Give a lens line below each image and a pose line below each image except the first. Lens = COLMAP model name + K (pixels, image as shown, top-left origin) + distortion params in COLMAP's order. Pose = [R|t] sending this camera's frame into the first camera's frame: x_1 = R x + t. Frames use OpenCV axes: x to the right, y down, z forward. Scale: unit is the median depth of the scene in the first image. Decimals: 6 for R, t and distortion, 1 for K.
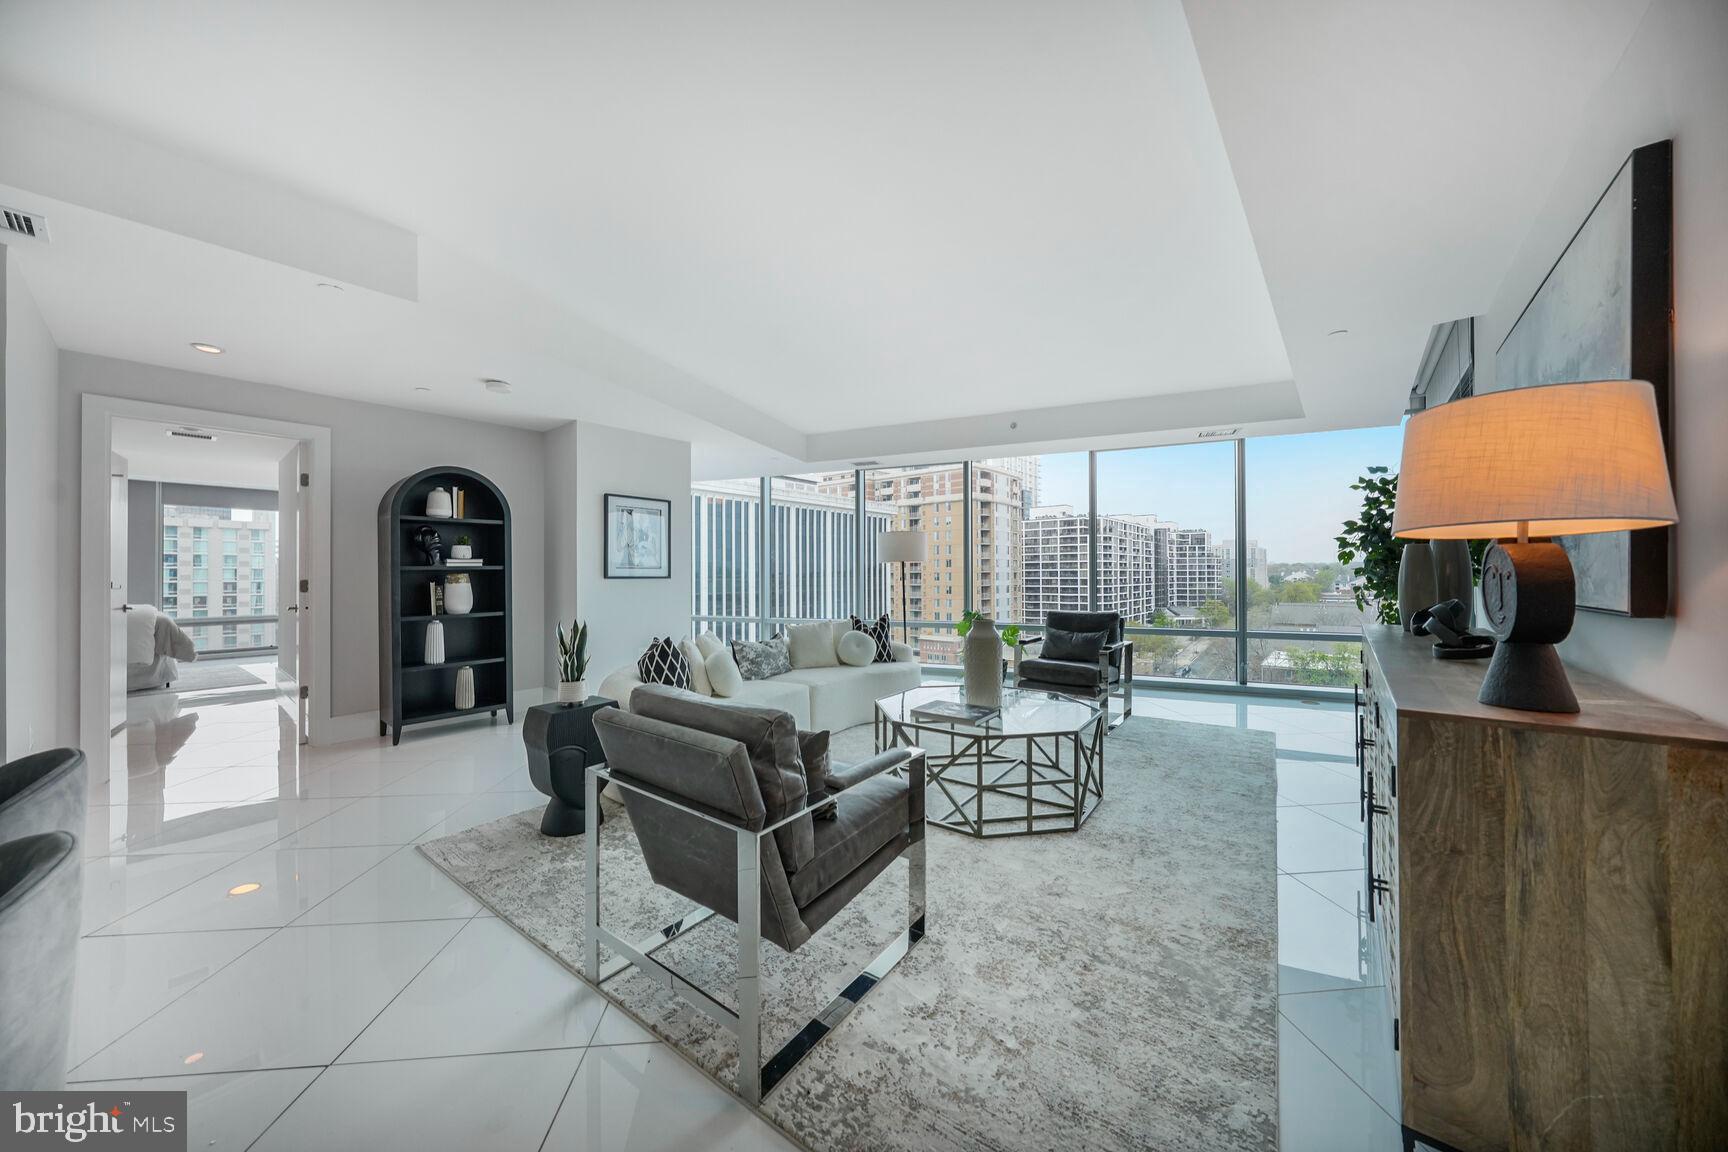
lens RADIAL K [[589.0, 0, 865.6], [0, 589.0, 574.1], [0, 0, 1]] dist [-0.000682, 0.000109]
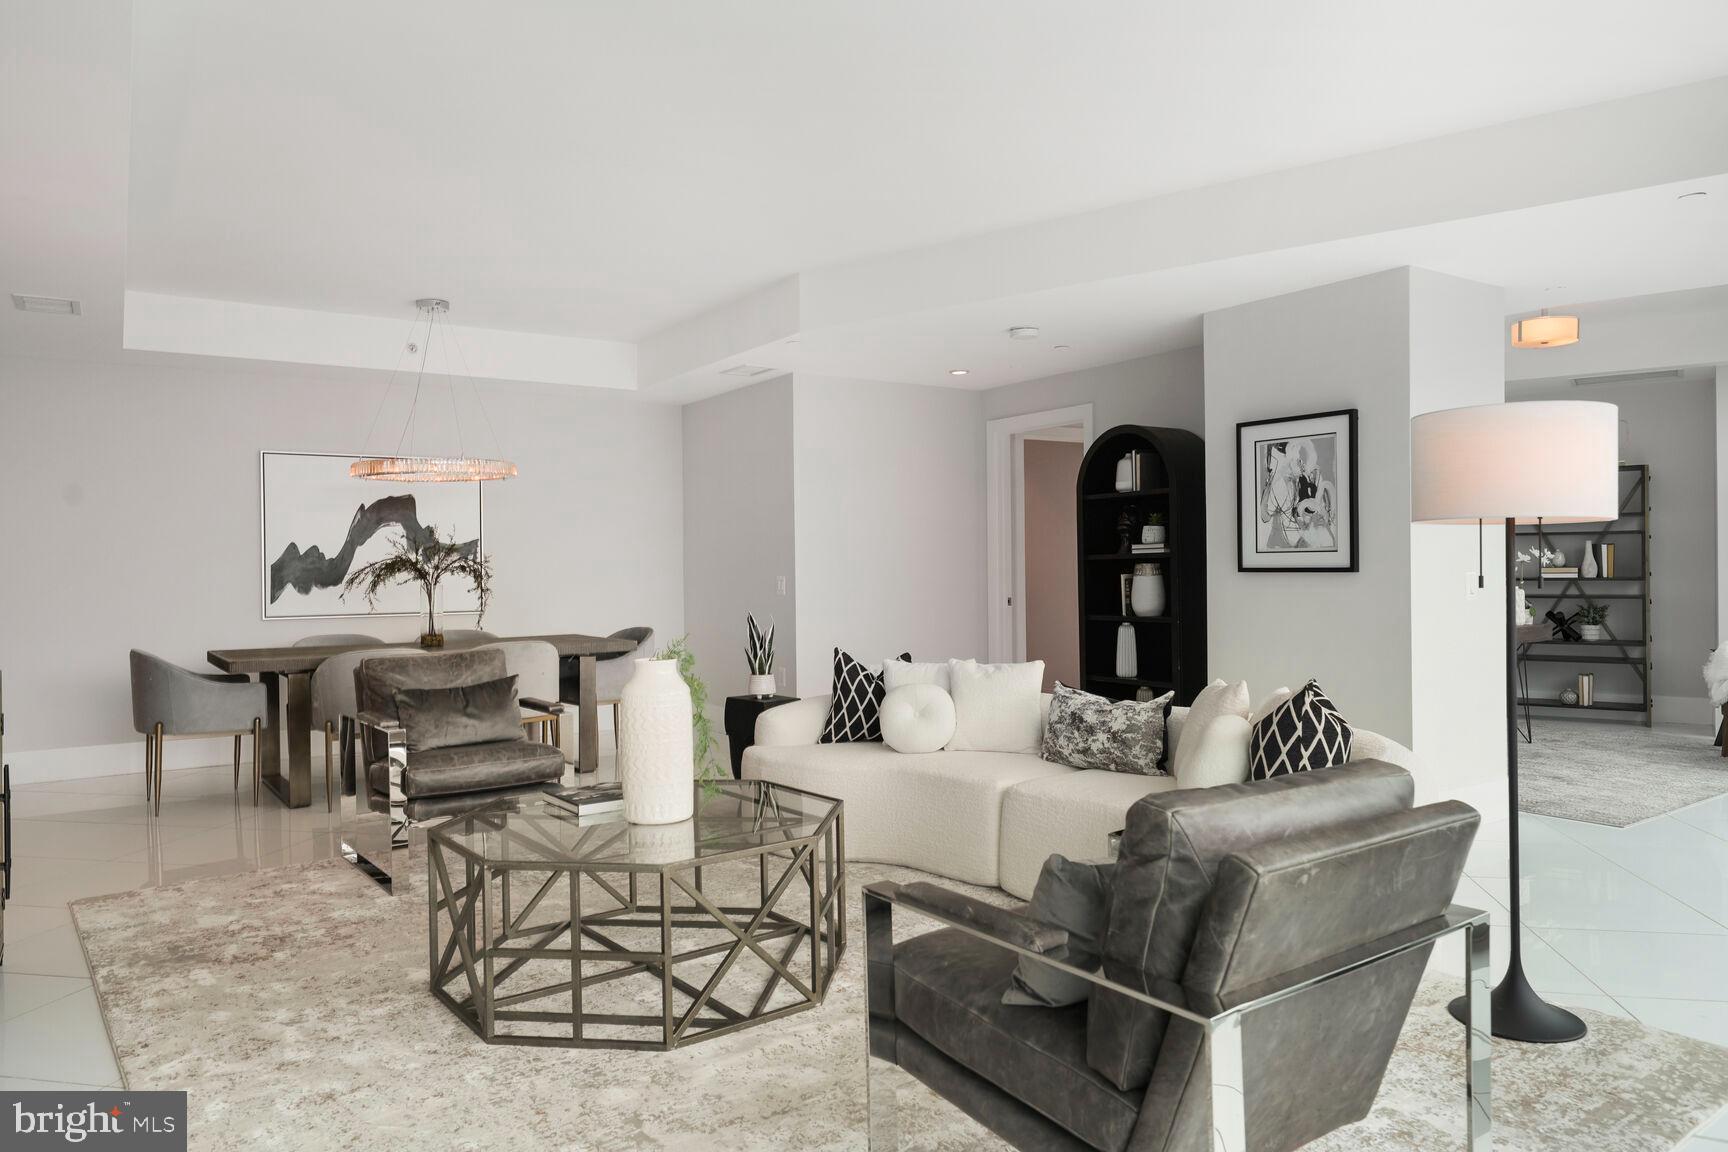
lens RADIAL K [[1156.3, 0, 860.1], [0, 1156.3, 563.0], [0, 0, 1]] dist [0.006754, 0.001641]
pose [[-0.279718, 0.004061, -0.960074, 0.828906], [0.010992, 0.999939, 0.001027, -0.005779], [0.960019, -0.010266, -0.279746, 1.062943]]
